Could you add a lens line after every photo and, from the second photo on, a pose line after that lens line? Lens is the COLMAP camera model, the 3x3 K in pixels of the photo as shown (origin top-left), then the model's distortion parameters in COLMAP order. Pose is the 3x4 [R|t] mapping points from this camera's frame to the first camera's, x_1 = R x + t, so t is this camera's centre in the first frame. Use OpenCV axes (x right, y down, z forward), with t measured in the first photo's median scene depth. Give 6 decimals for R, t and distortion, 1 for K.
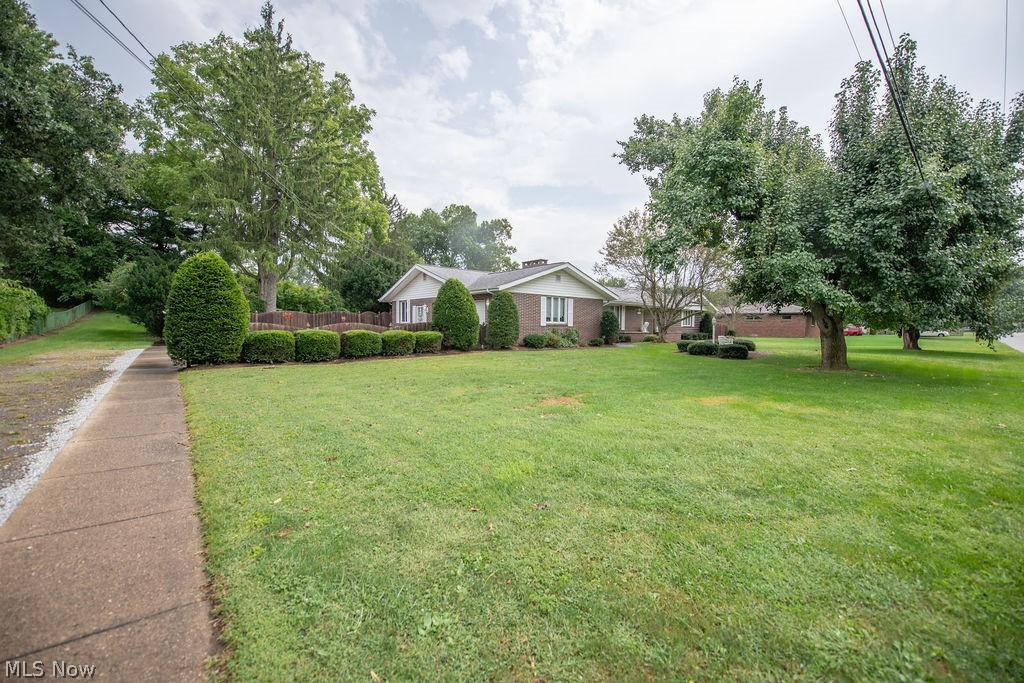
lens RADIAL K [[405.0, 0, 514.8], [0, 405.0, 345.1], [0, 0, 1]] dist [-0.015888, -0.002671]
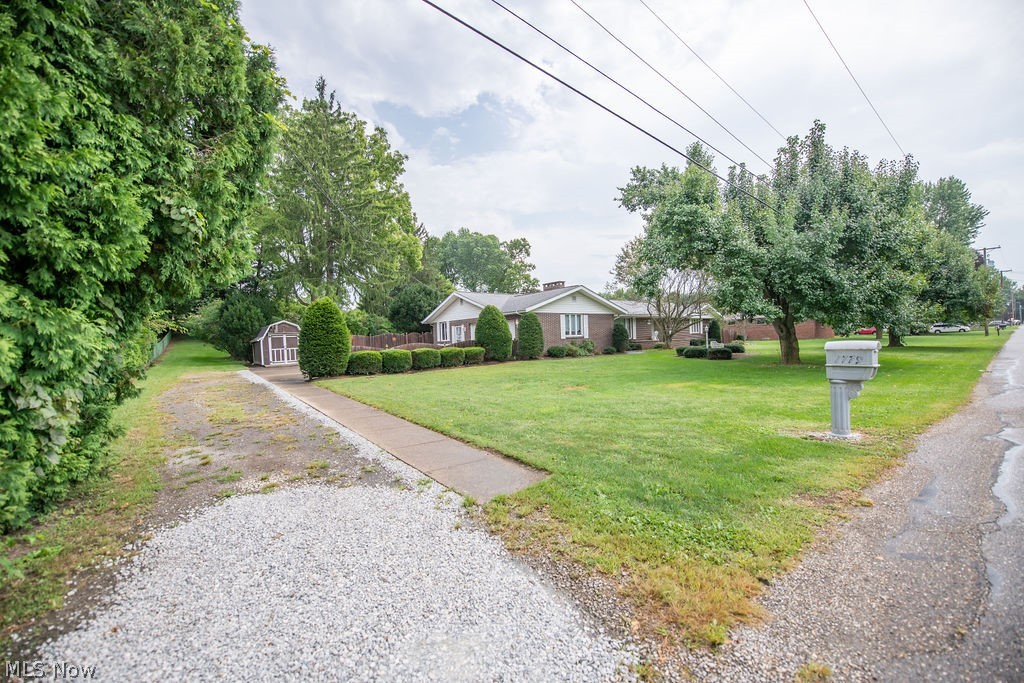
lens RADIAL K [[405.0, 0, 515.3], [0, 405.0, 347.5], [0, 0, 1]] dist [-0.015888, -0.002671]
pose [[0.997878, -0.039409, -0.051824, -0.014270], [0.038033, 0.998904, -0.027280, 0.006904], [0.052842, 0.025251, 0.998284, -0.268845]]
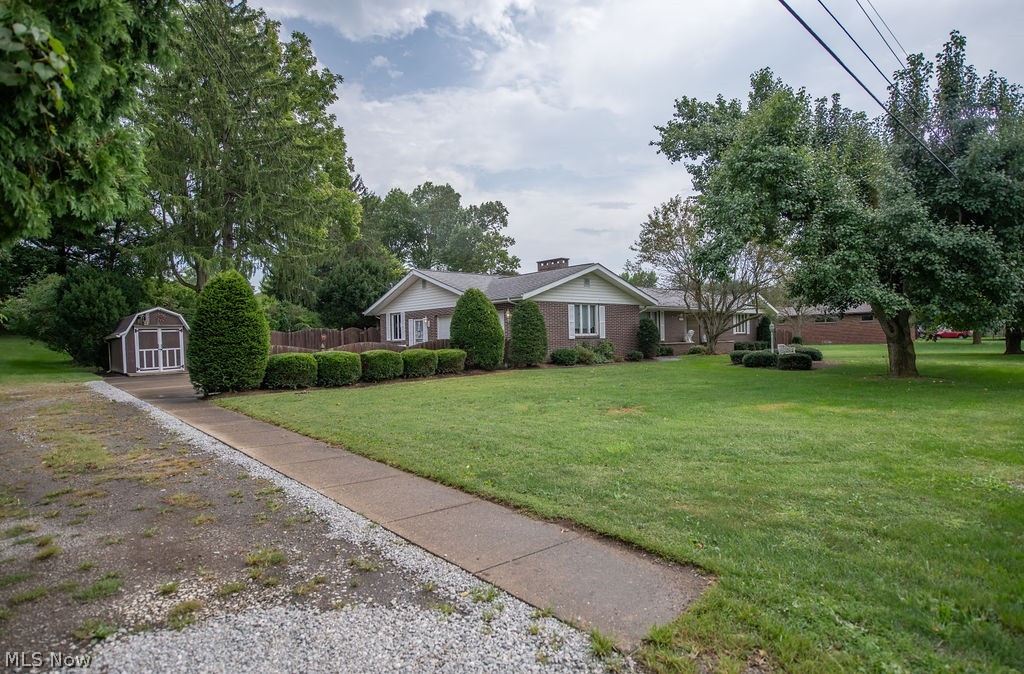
lens RADIAL K [[551.8, 0, 515.3], [0, 551.8, 346.9], [0, 0, 1]] dist [-0.006529, -0.000708]
pose [[0.999444, -0.030363, 0.013797, -0.084363], [0.030808, 0.998971, -0.033284, 0.005159], [-0.012772, 0.033691, 0.999351, -0.197636]]
